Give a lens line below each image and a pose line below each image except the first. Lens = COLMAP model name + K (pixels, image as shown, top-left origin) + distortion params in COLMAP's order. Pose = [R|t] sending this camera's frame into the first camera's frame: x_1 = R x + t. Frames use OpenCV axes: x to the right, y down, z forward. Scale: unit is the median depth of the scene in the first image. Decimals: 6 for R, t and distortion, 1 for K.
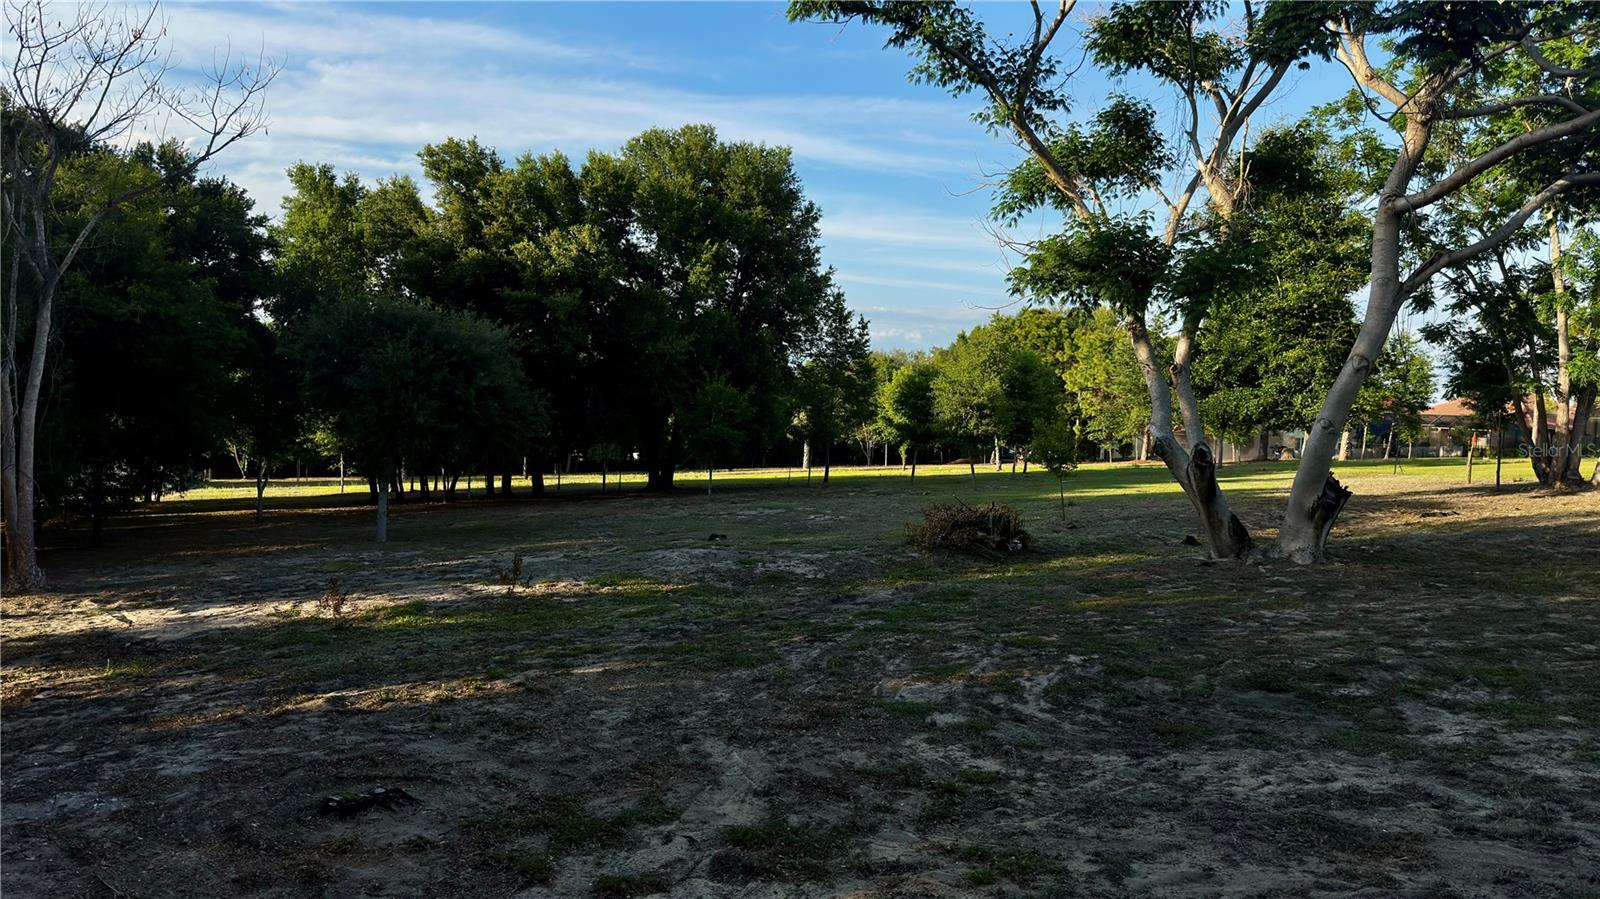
lens RADIAL K [[1098.4, 0, 813.2], [0, 1098.4, 434.5], [0, 0, 1]] dist [0.144208, -0.234705]
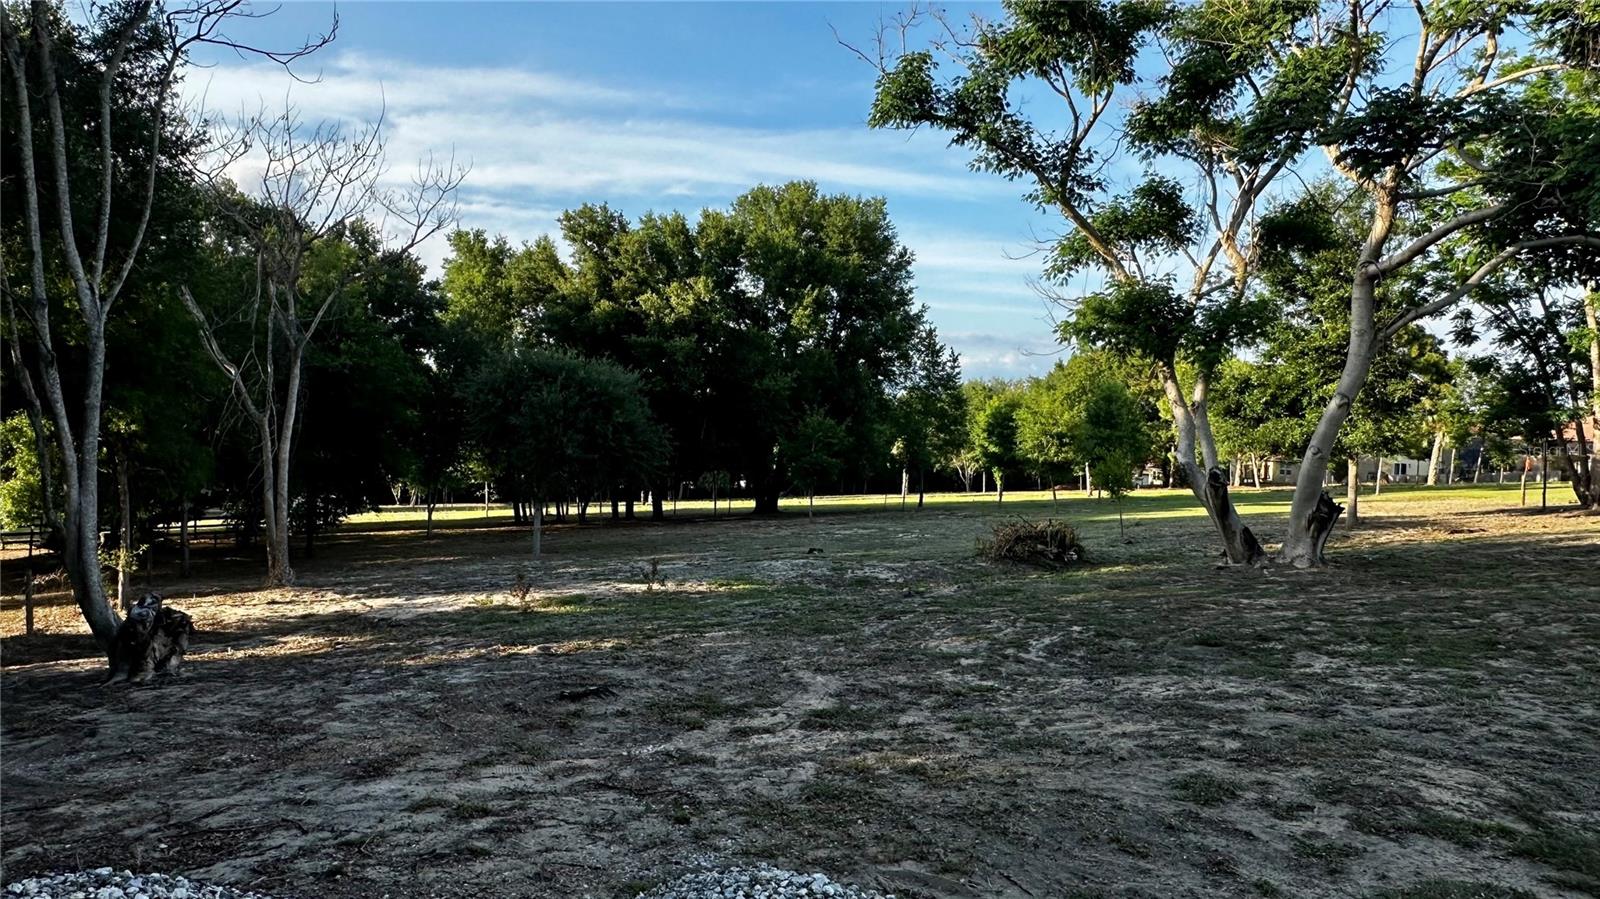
lens RADIAL K [[1085.0, 0, 840.8], [0, 1085.0, 454.9], [0, 0, 1]] dist [0.002363, 0.001531]
pose [[0.997588, -0.005378, -0.069202, 0.022239], [0.004890, 0.999962, -0.007207, 0.000647], [0.069238, 0.006851, 0.997577, -0.162085]]
